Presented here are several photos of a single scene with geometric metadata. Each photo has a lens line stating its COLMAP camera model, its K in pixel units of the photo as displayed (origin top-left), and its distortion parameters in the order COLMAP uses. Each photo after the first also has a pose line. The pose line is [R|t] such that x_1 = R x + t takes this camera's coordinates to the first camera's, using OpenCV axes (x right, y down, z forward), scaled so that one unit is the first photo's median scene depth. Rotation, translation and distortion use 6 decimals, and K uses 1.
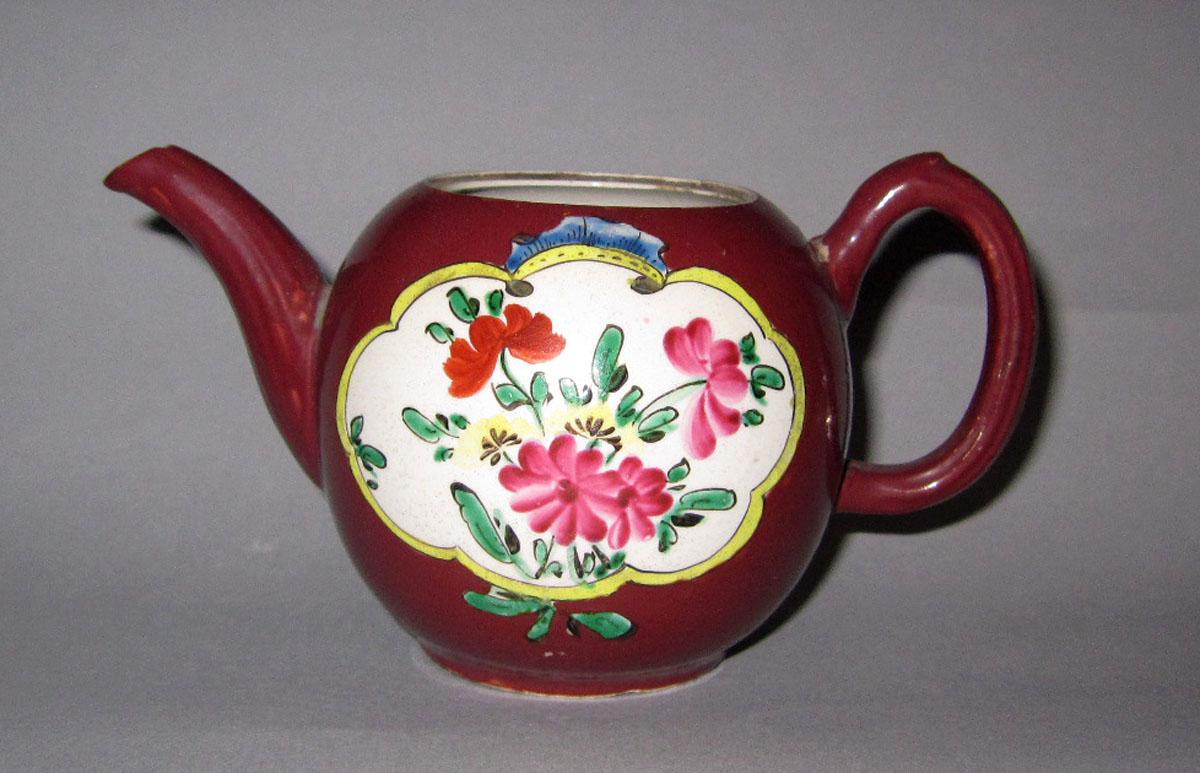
lens RADIAL K [[1269.3, 0, 597.4], [0, 1269.3, 384.3], [0, 0, 1]] dist [0.082044, 0.000000]
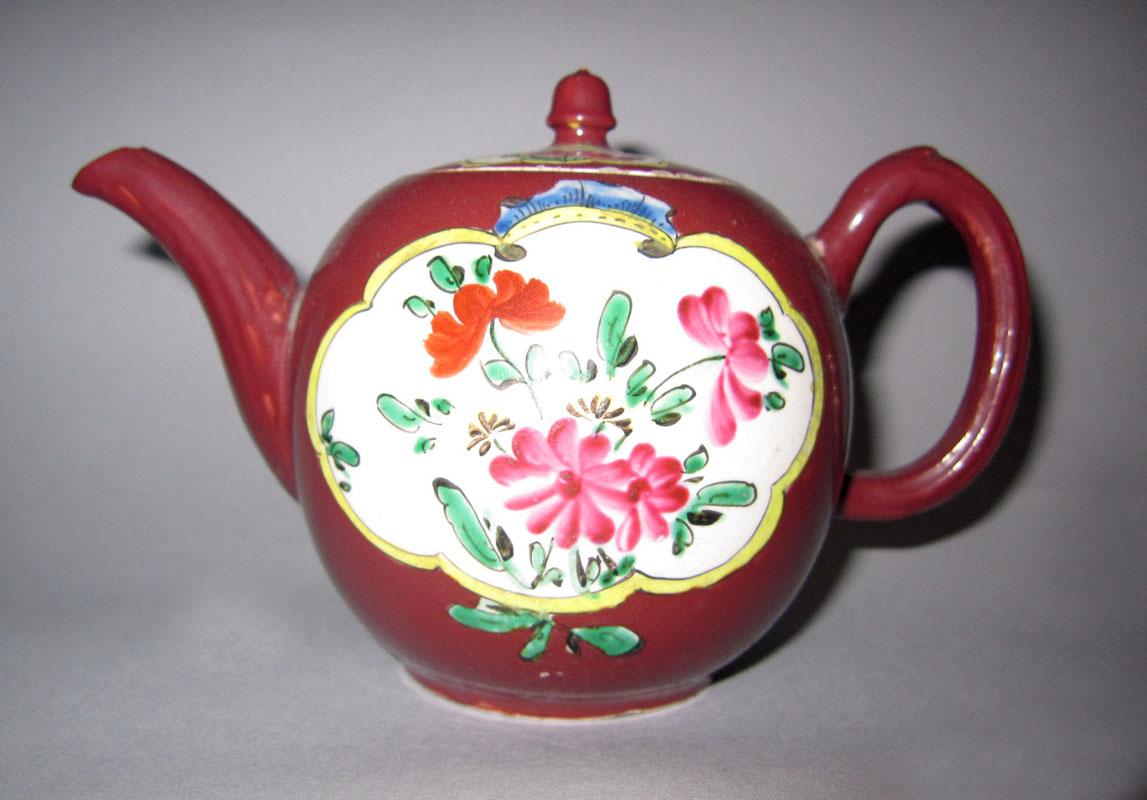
lens RADIAL K [[976.1, 0, 578.5], [0, 976.1, 400.5], [0, 0, 1]] dist [0.007160, 0.015292]
pose [[0.999421, -0.012987, 0.031452, -0.035763], [0.014726, 0.998338, -0.055711, 0.061724], [-0.030676, 0.056142, 0.997951, 0.323605]]
